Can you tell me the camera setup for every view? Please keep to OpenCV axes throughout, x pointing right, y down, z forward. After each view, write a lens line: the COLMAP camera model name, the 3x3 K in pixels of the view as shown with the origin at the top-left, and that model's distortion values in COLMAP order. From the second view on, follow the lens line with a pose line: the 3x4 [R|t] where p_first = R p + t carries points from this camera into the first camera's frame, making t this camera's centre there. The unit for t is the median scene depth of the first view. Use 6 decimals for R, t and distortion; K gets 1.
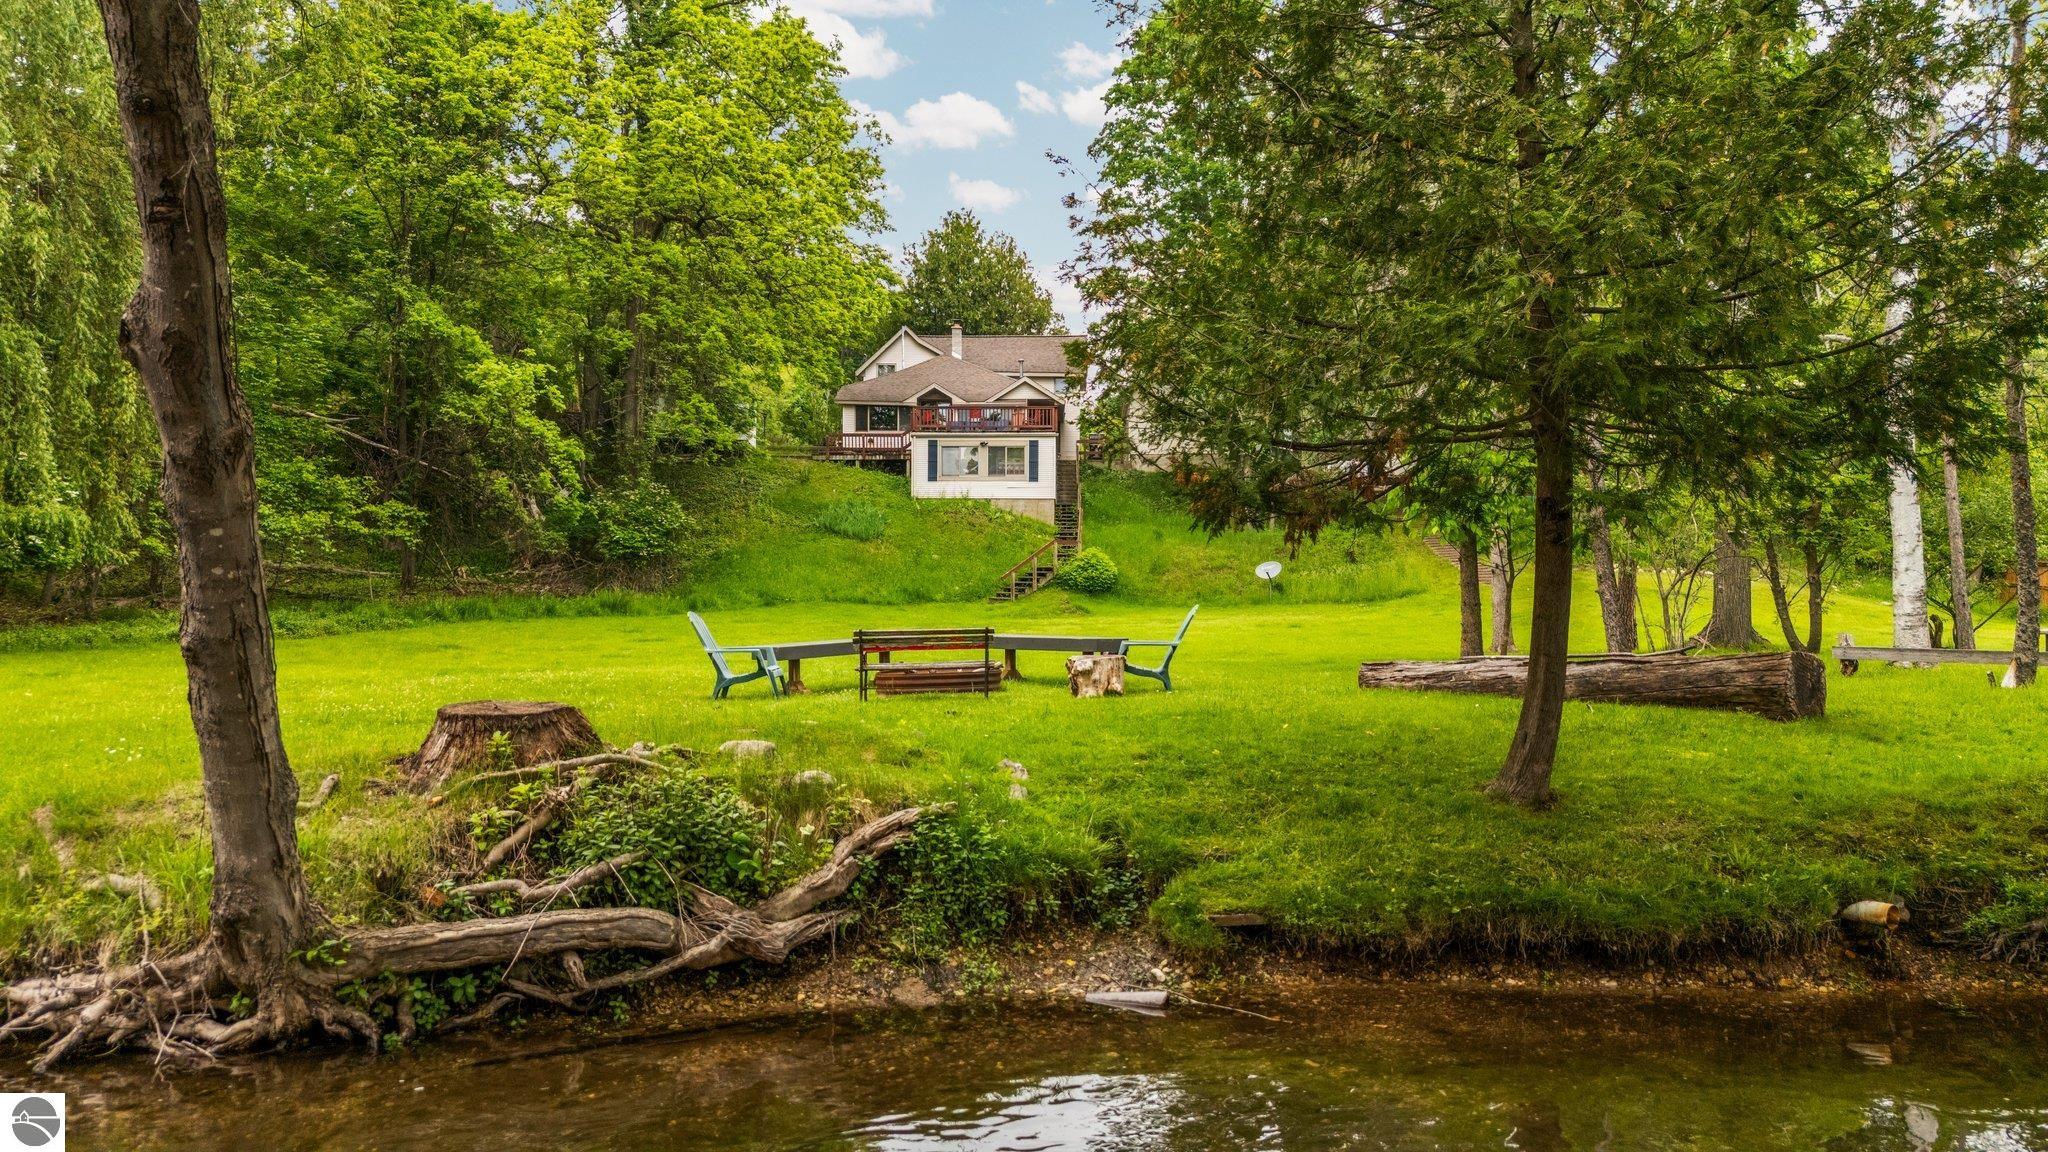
lens RADIAL K [[1471.2, 0, 1072.6], [0, 1471.2, 610.7], [0, 0, 1]] dist [0.043435, -0.000467]
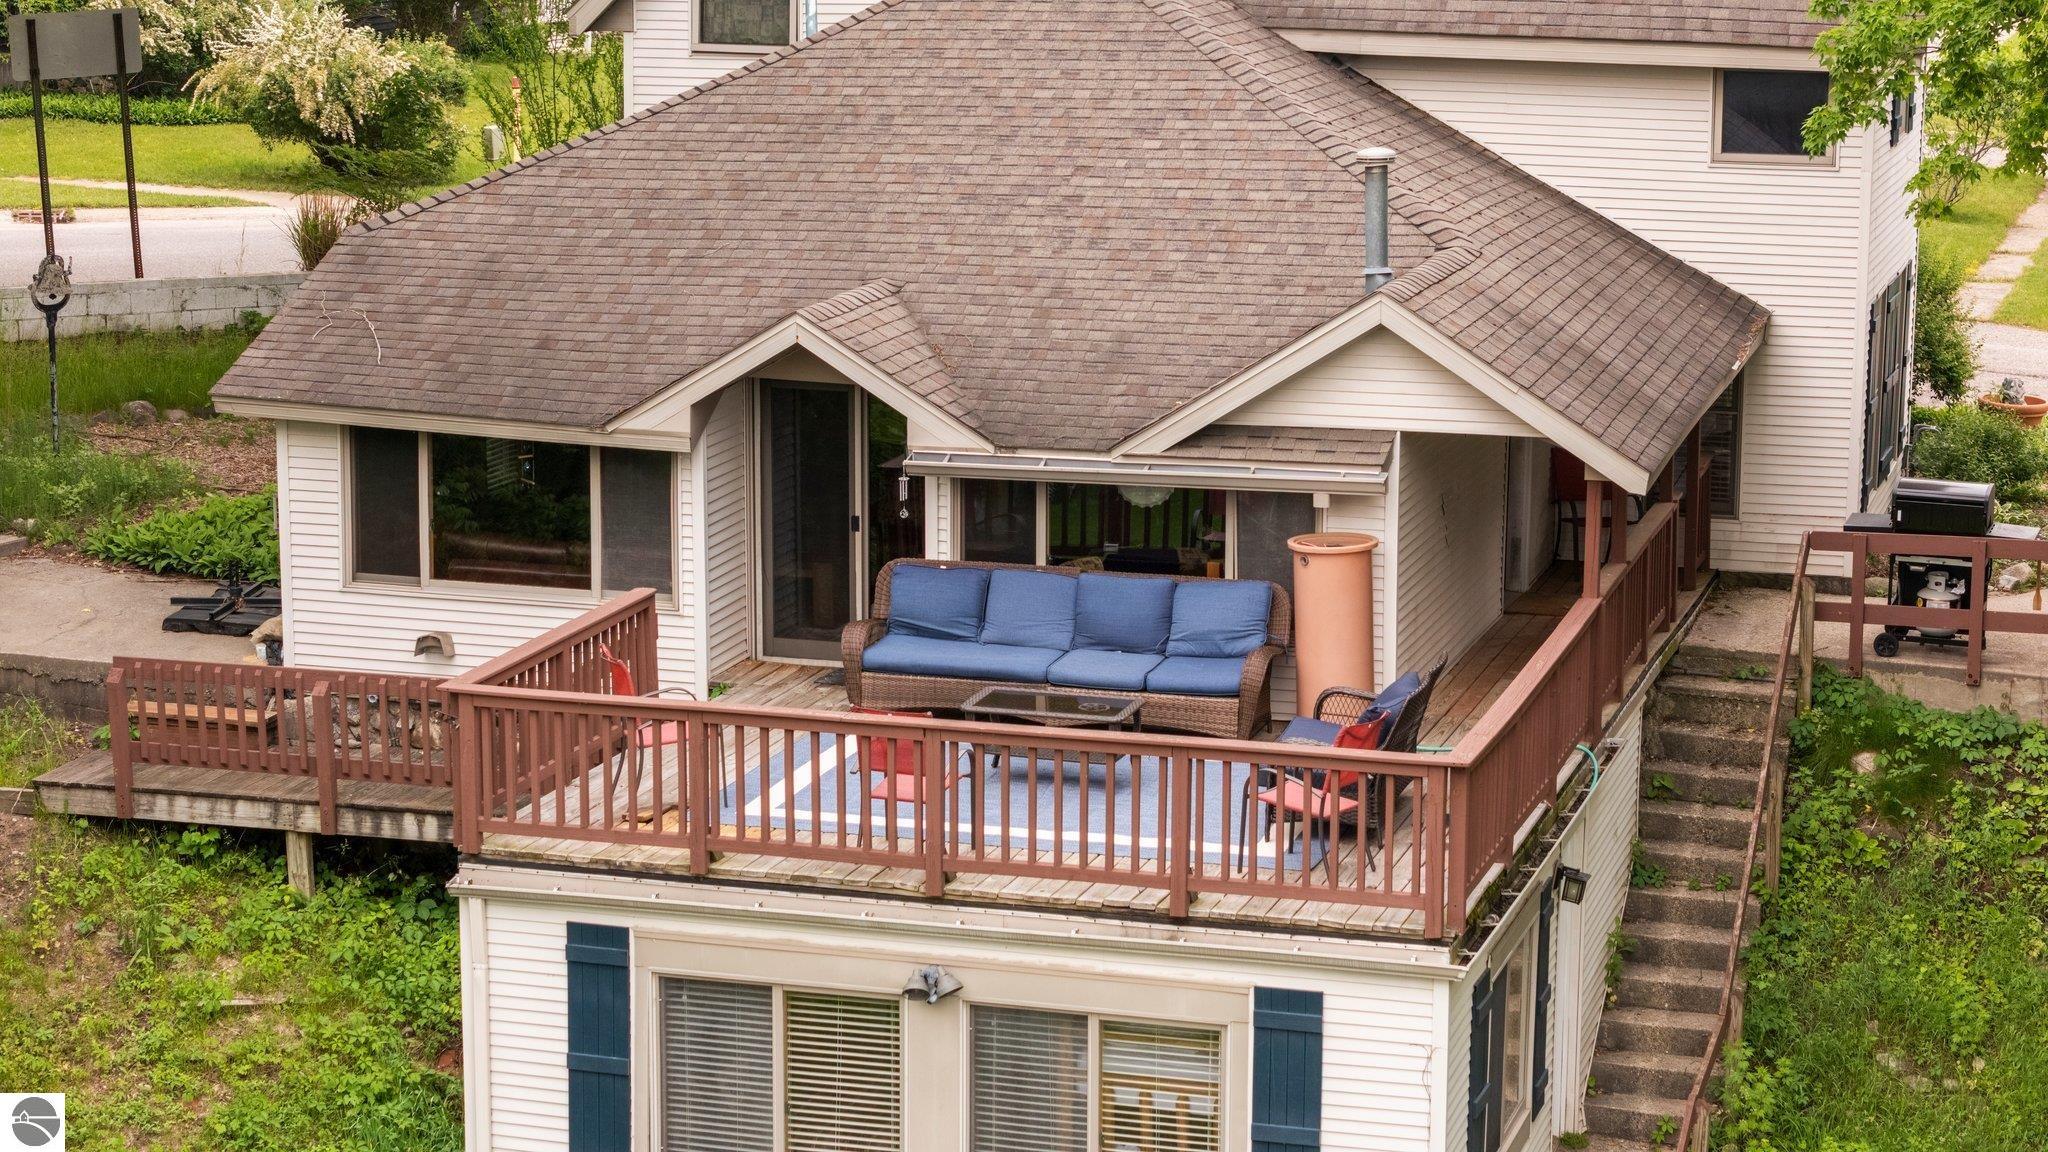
lens RADIAL K [[4044.4, 0, 1024.0], [0, 4044.4, 576.0], [0, 0, 1]] dist [-0.056724, 0.208017]
pose [[0.955171, 0.066190, -0.288561, 0.053682], [-0.005422, 0.978434, 0.206487, -0.224508], [0.296005, -0.195666, 0.934931, 0.638470]]
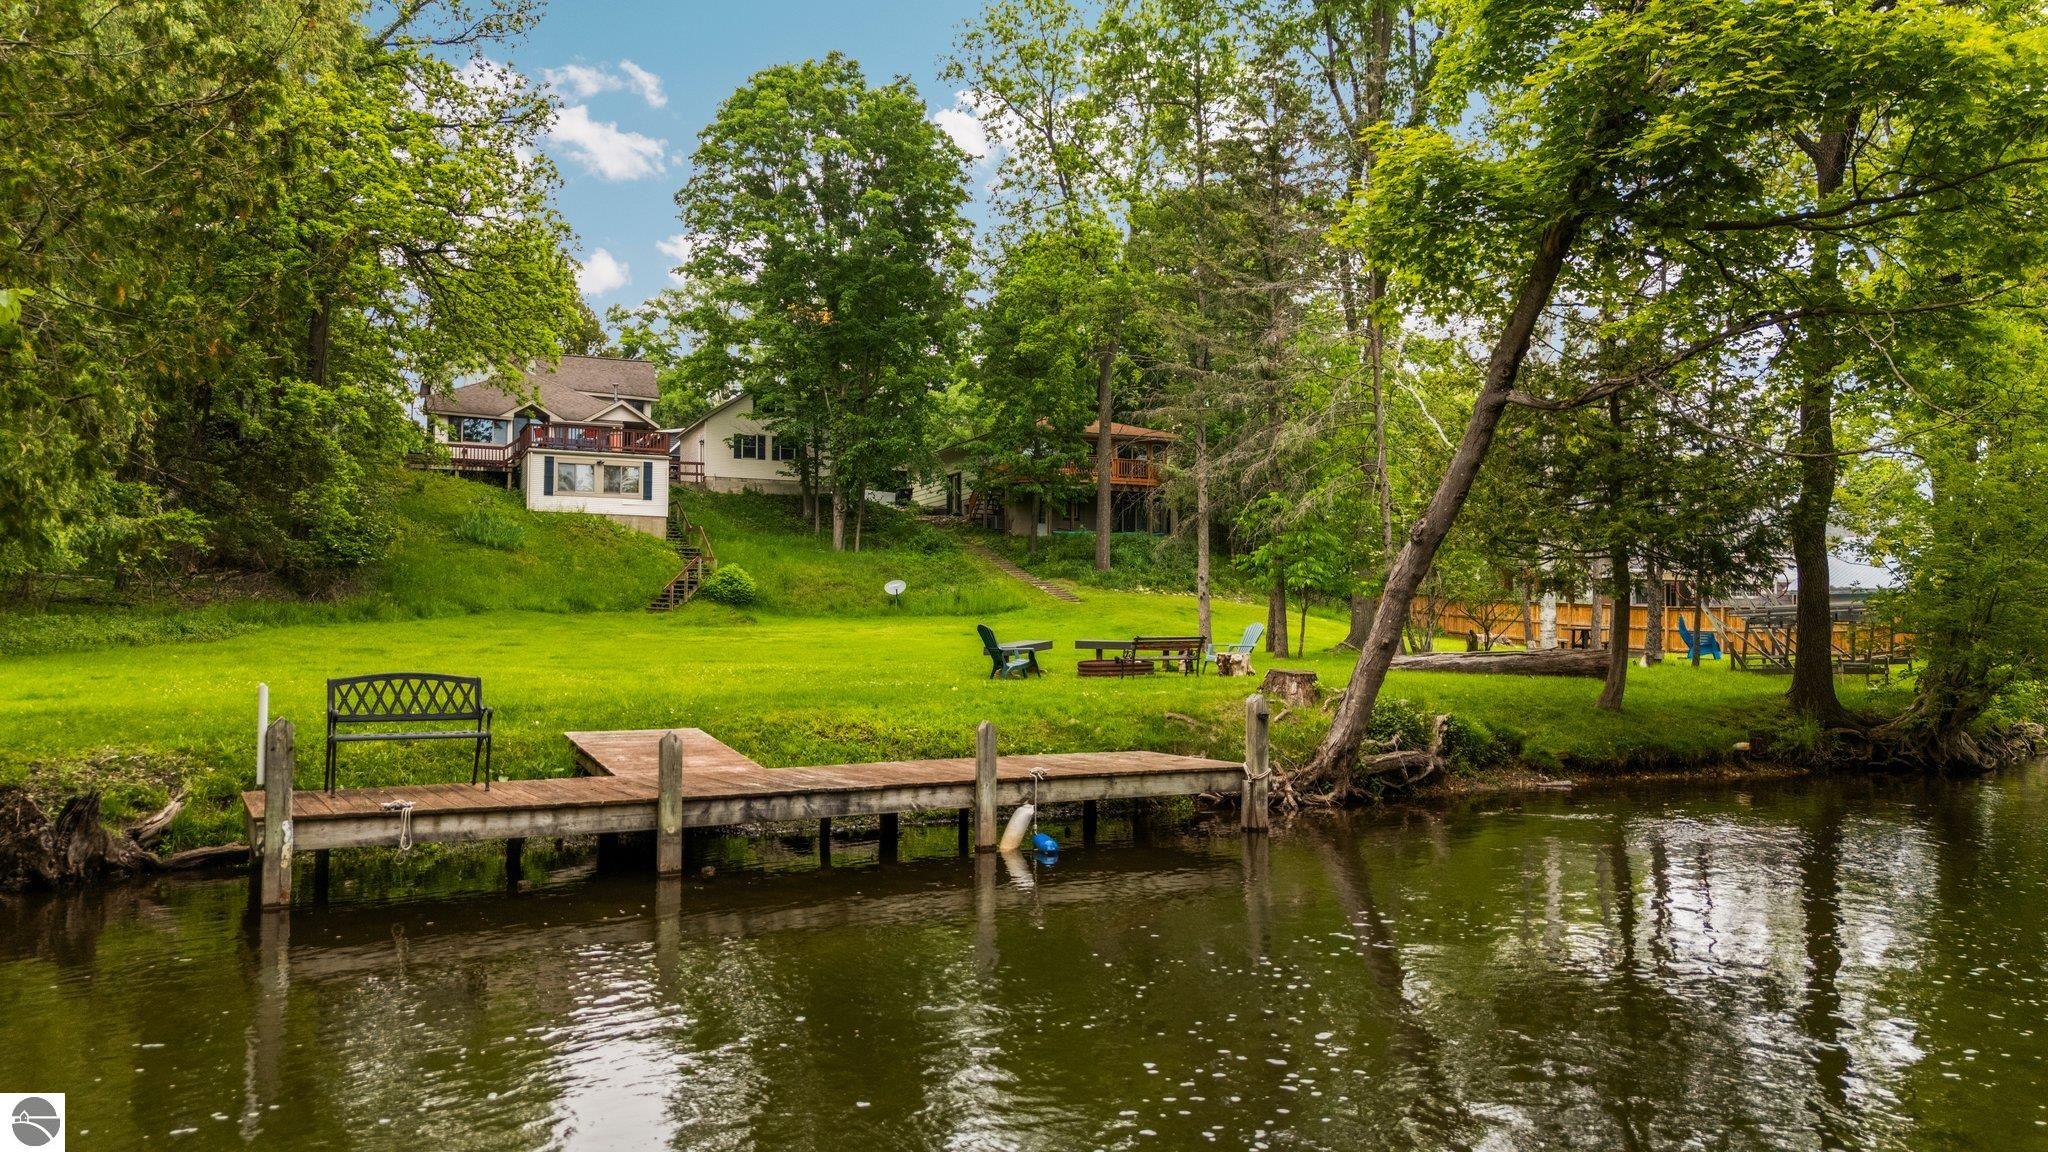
lens RADIAL K [[1466.3, 0, 1056.2], [0, 1466.3, 574.6], [0, 0, 1]] dist [0.046221, -0.000899]
pose [[0.906042, 0.021664, 0.422633, -0.205926], [-0.009078, 0.999454, -0.031770, -0.001029], [-0.423091, 0.024948, 0.905744, -0.106613]]
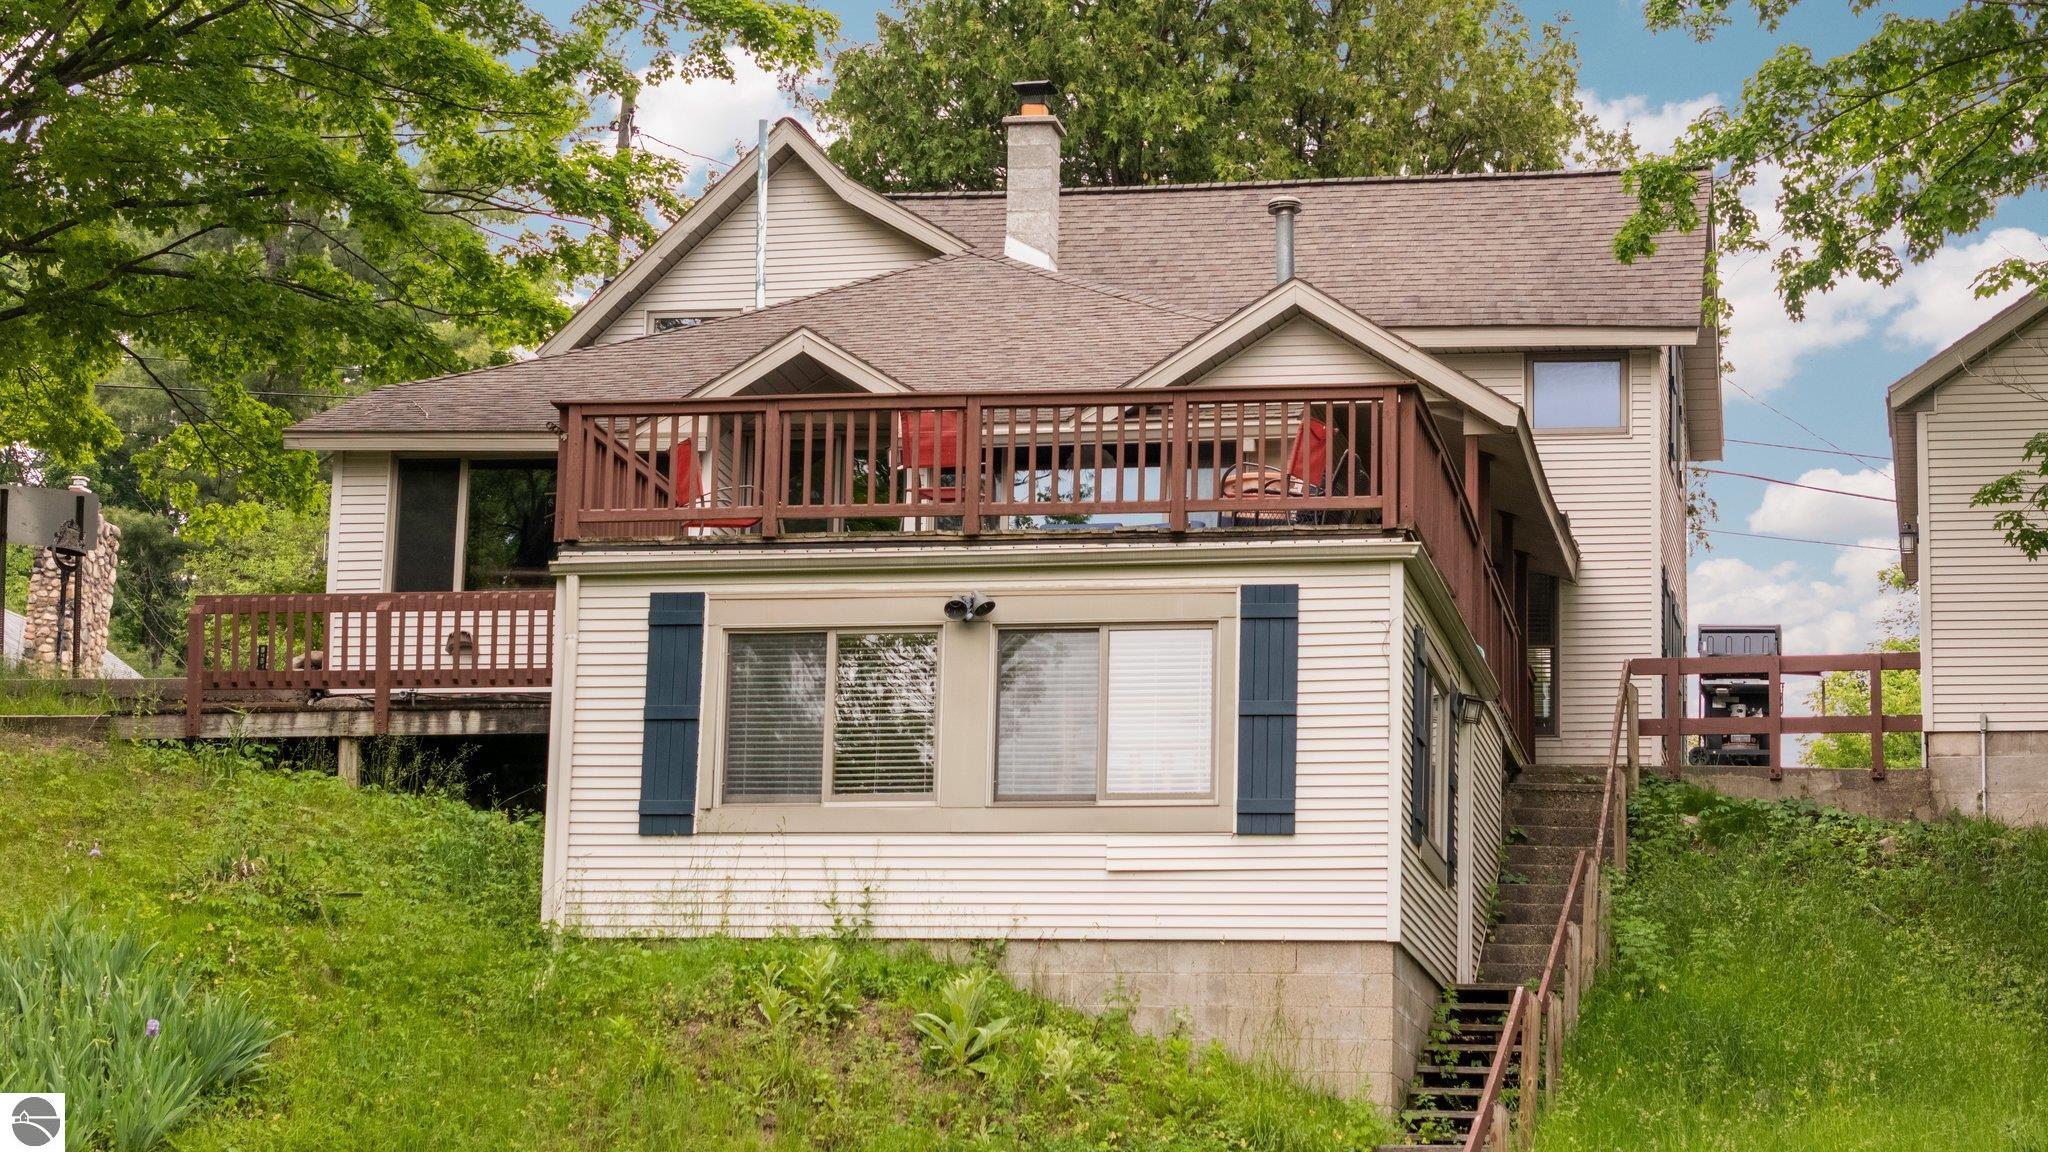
lens RADIAL K [[4240.2, 0, 1024.0], [0, 4240.2, 576.0], [0, 0, 1]] dist [-0.052699, -0.121068]
pose [[0.978652, -0.016344, -0.204873, 0.042457], [-0.023090, 0.981778, -0.188621, -0.026542], [0.204222, 0.189325, 0.960442, 0.528792]]
